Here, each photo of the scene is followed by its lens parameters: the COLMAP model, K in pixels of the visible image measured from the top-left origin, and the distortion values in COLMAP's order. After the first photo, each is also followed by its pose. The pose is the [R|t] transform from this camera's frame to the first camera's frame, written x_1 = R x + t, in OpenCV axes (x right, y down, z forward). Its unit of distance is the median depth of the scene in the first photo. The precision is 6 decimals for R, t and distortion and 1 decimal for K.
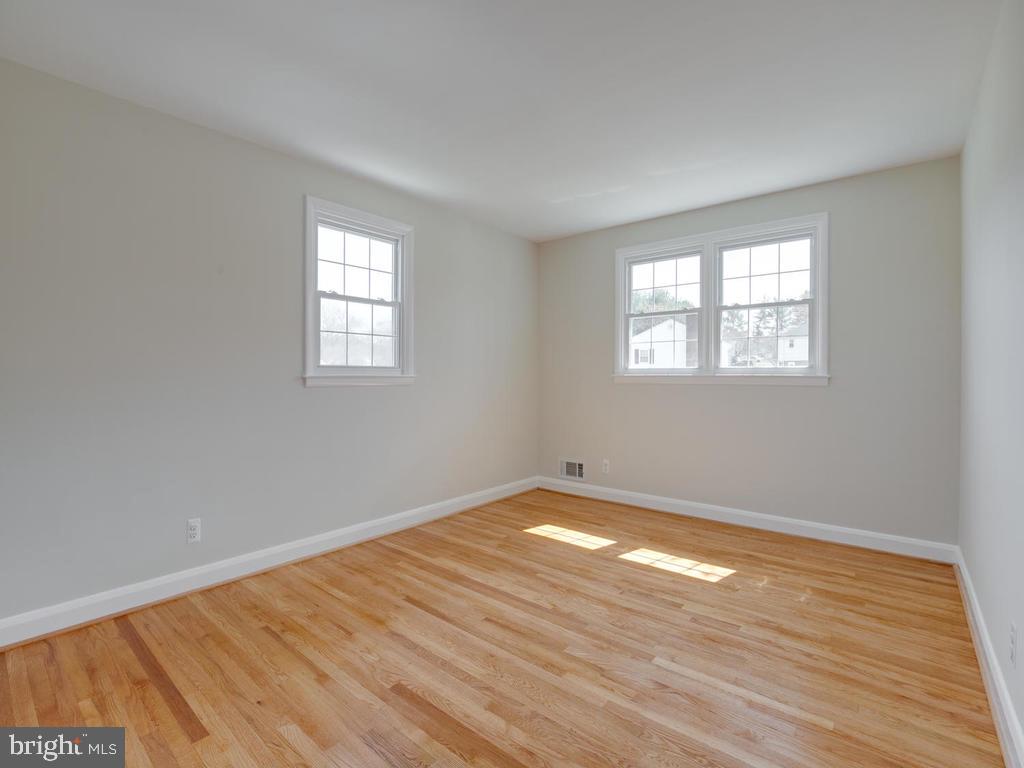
lens RADIAL K [[478.7, 0, 515.2], [0, 478.7, 382.2], [0, 0, 1]] dist [-0.028381, 0.001883]
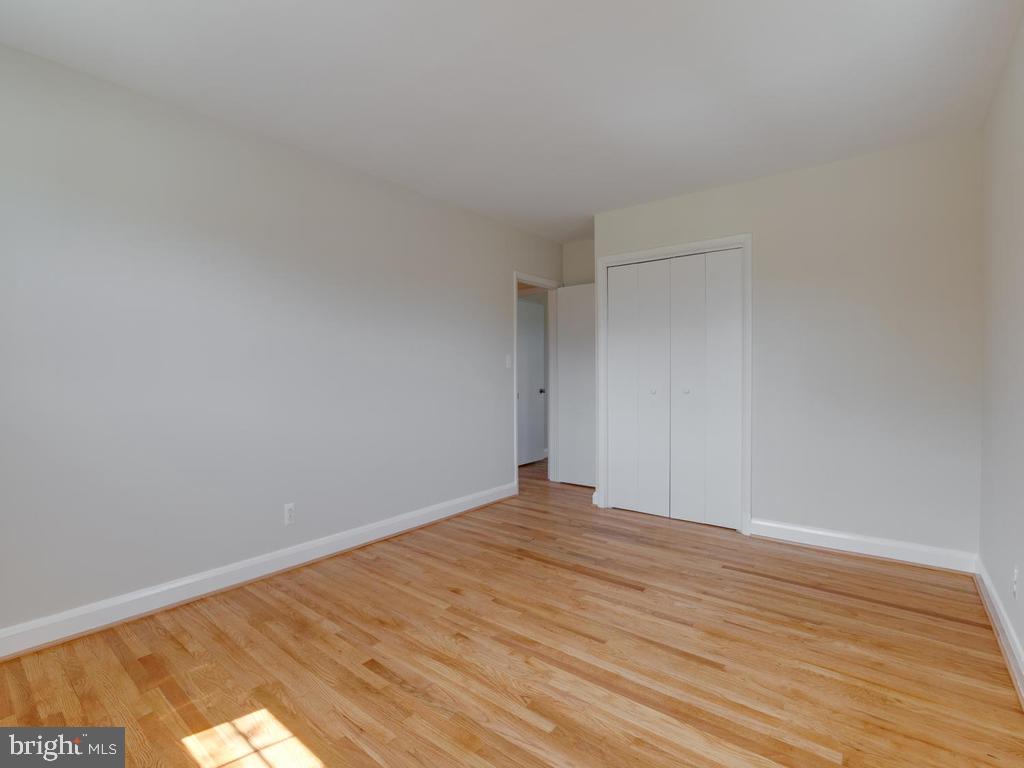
lens RADIAL K [[478.7, 0, 515.2], [0, 478.7, 382.2], [0, 0, 1]] dist [-0.028381, 0.001883]
pose [[-0.999813, 0.004937, -0.018686, 0.126641], [0.004091, 0.998979, 0.045001, -0.037601], [0.018889, 0.044916, -0.998812, 1.960806]]
